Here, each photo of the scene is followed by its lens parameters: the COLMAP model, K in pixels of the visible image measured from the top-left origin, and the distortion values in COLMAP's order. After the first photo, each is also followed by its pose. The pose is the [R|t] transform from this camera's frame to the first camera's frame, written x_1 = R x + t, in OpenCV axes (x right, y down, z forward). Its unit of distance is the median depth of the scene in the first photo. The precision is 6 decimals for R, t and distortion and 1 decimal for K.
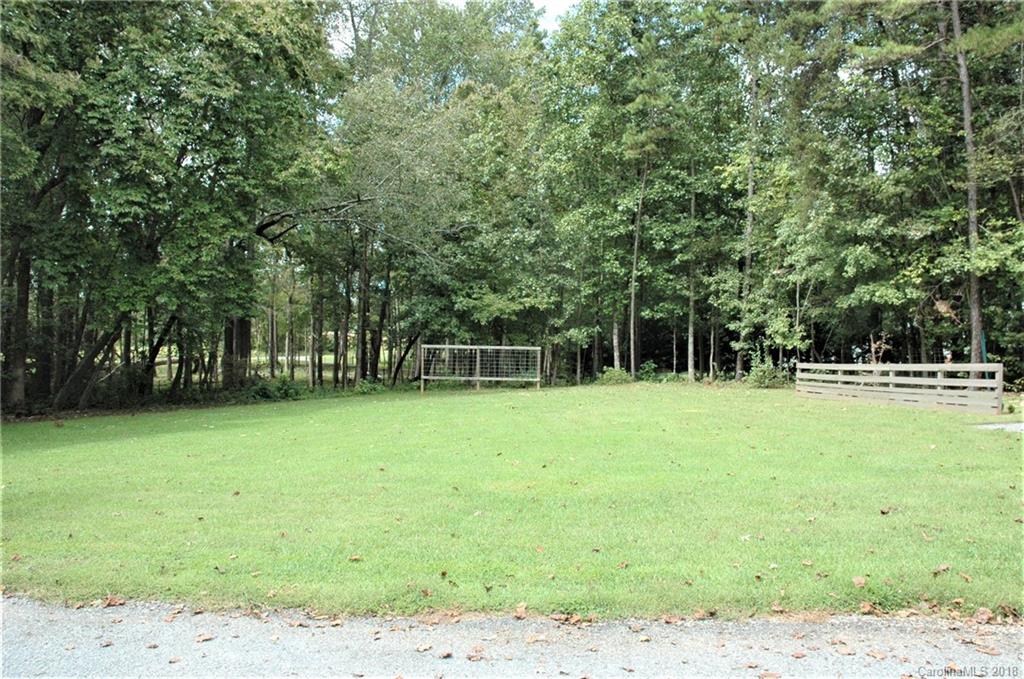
lens RADIAL K [[818.4, 0, 512.0], [0, 818.4, 339.5], [0, 0, 1]] dist [-0.157241, 0.177322]
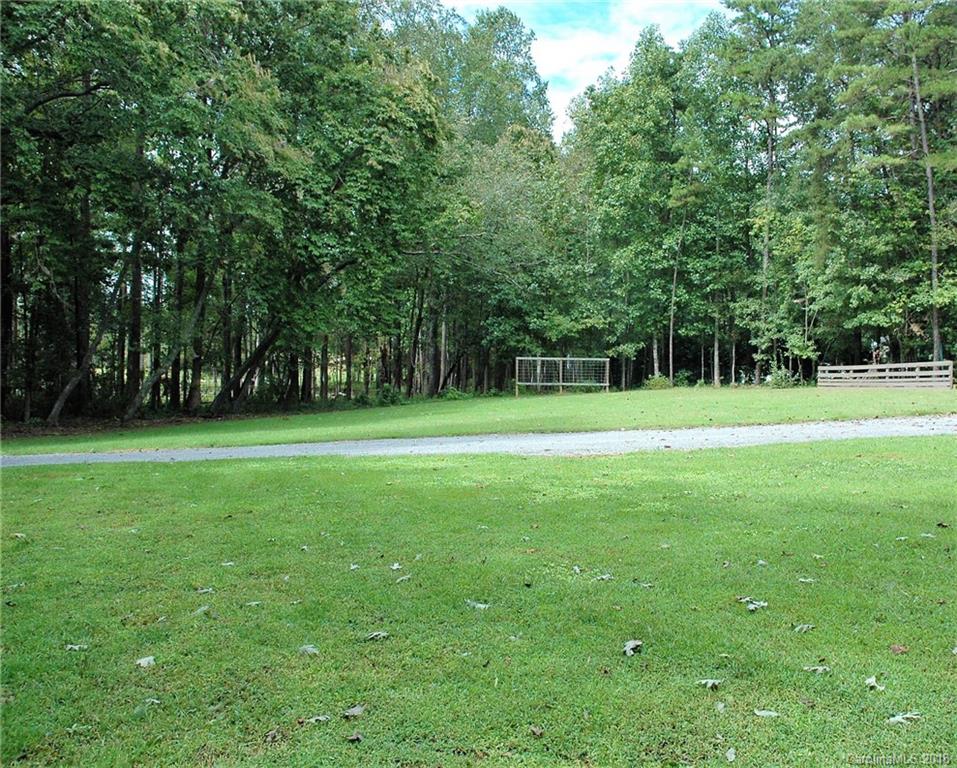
lens RADIAL K [[1153.0, 0, 478.5], [0, 1153.0, 384.0], [0, 0, 1]] dist [-0.167765, 0.327947]
pose [[0.987820, -0.008662, 0.155363, -0.422787], [0.006142, 0.999842, 0.016693, 0.016683], [-0.155483, -0.015535, 0.987716, -0.687932]]
